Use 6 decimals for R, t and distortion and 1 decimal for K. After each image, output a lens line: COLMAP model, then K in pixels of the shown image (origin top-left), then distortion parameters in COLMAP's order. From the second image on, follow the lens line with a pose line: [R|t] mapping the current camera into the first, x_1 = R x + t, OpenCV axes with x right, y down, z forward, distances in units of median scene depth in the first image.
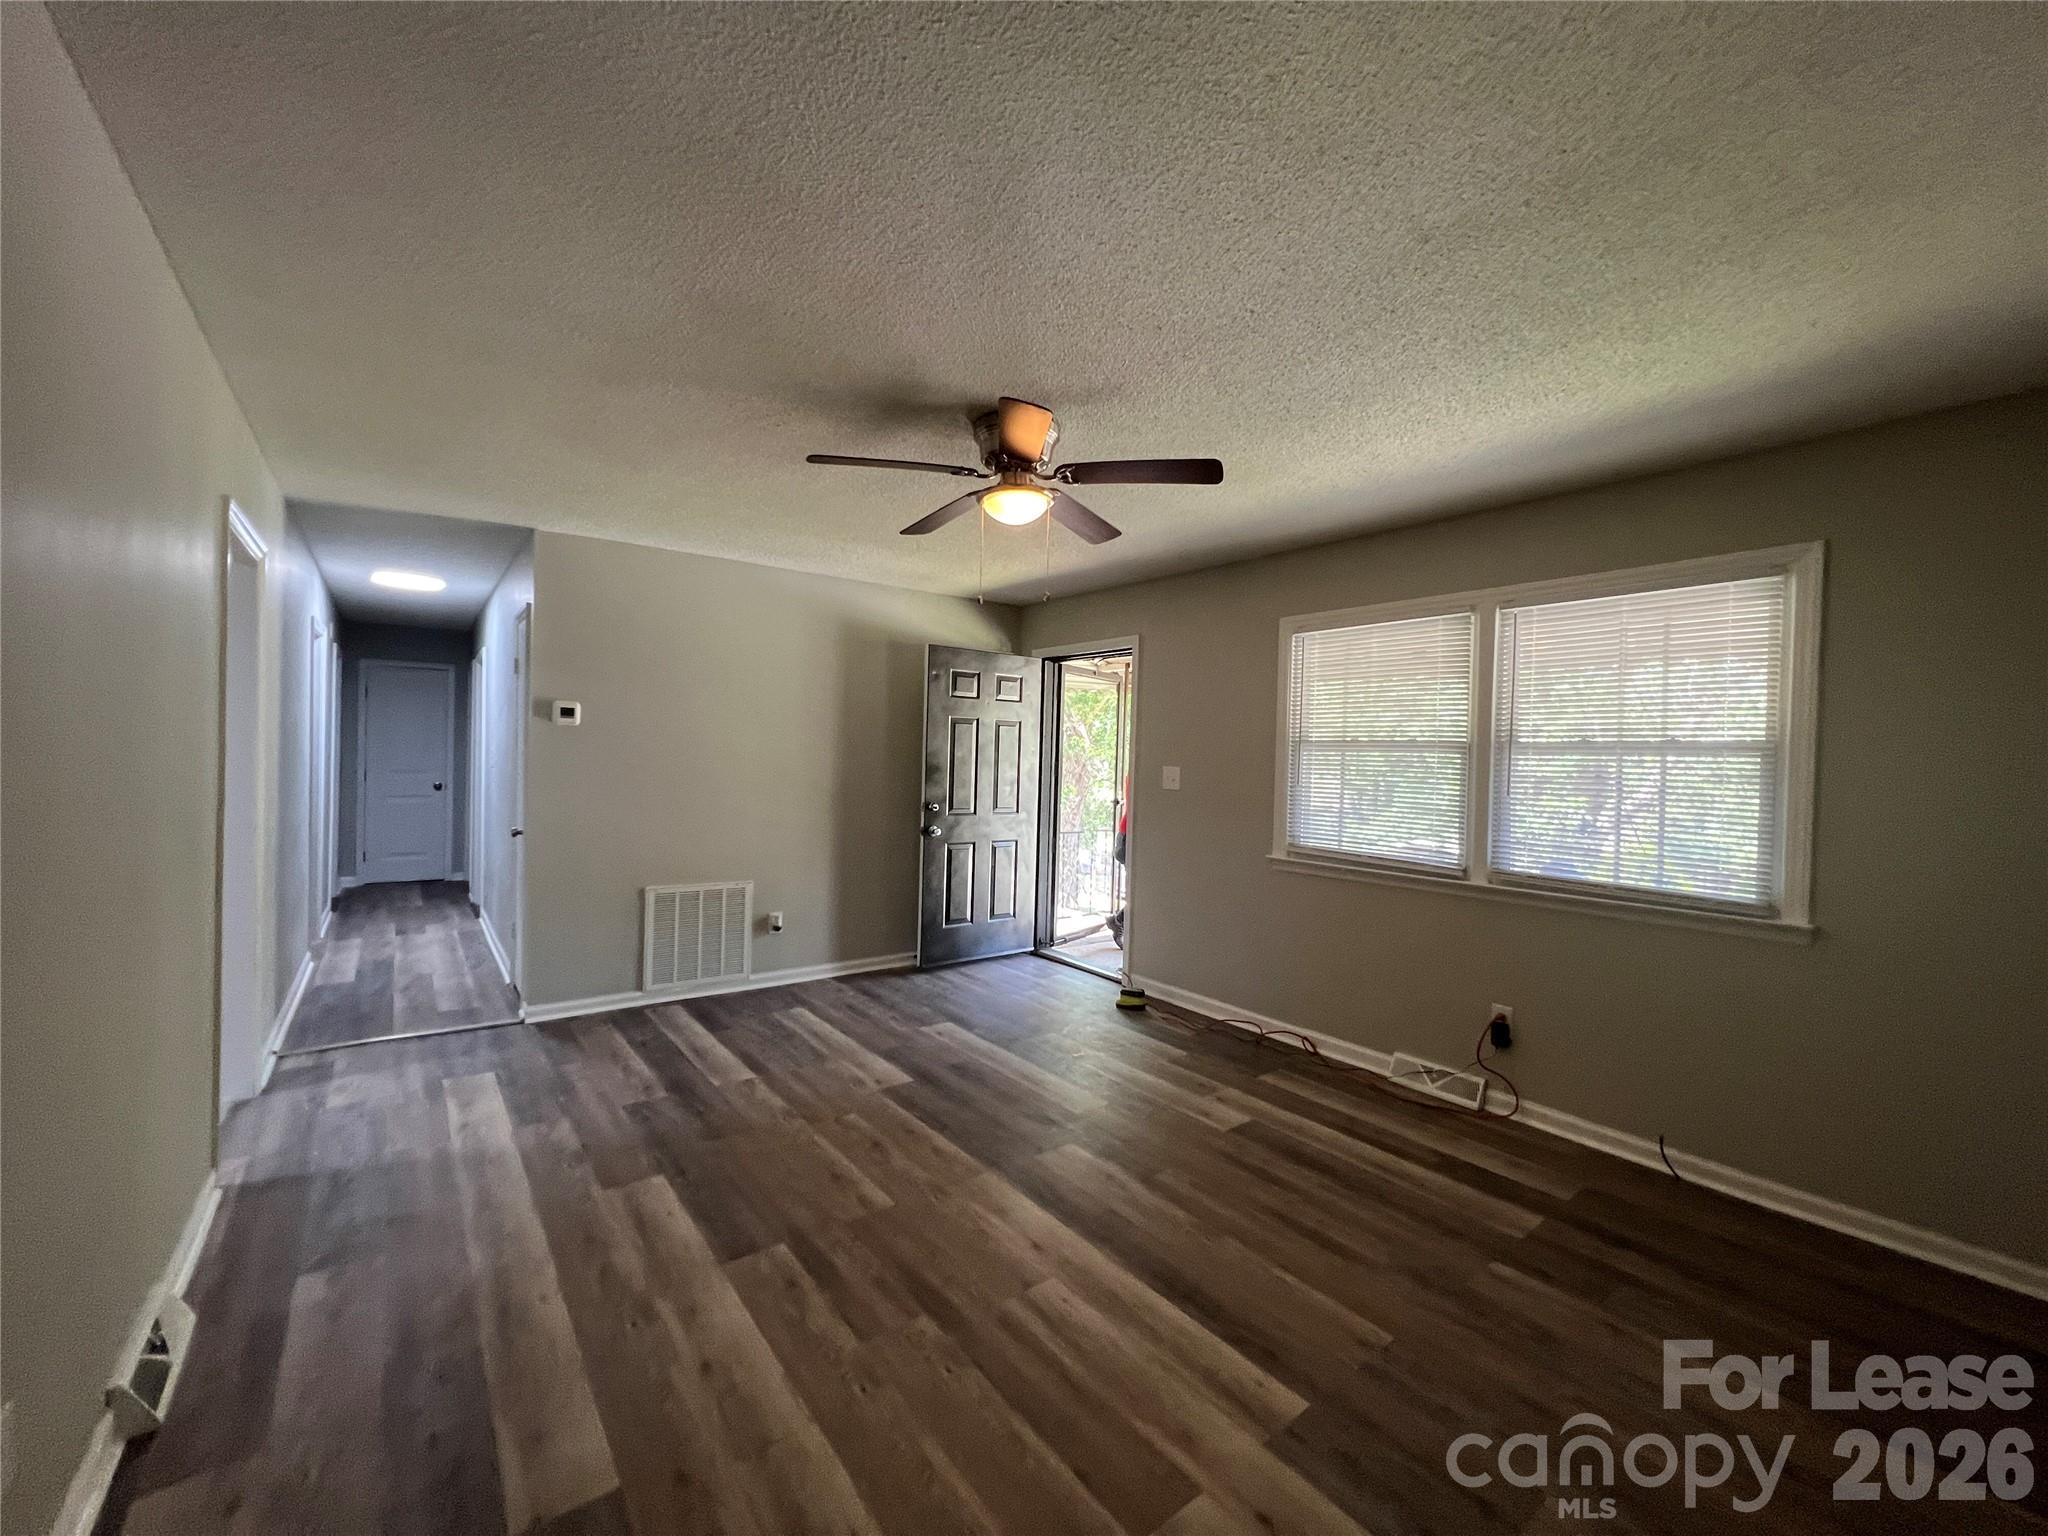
lens RADIAL K [[809.0, 0, 1031.3], [0, 809.0, 769.9], [0, 0, 1]] dist [-0.001250, 0.000781]
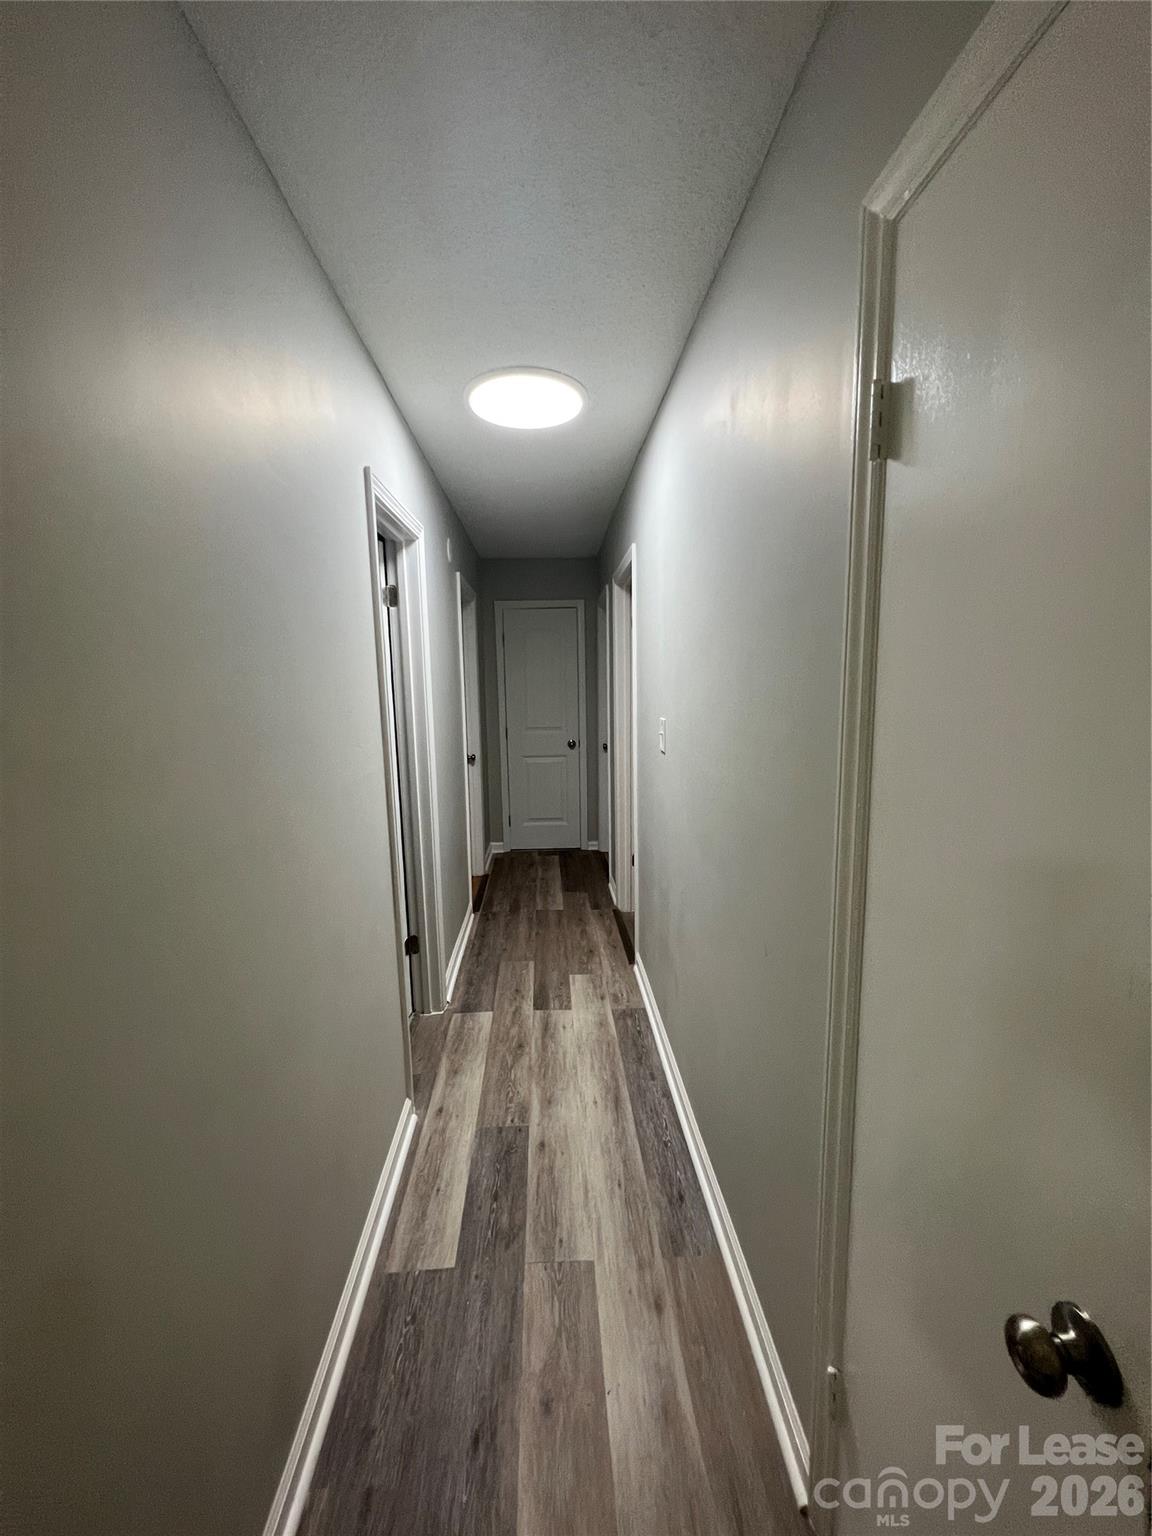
lens RADIAL K [[606.8, 0, 576.6], [0, 606.8, 766.3], [0, 0, 1]] dist [-0.001250, 0.000781]
pose [[0.819297, 0.041331, -0.571877, -0.442237], [0.030344, 0.992875, 0.115229, -0.037319], [0.572566, -0.111760, 0.812206, 0.585456]]
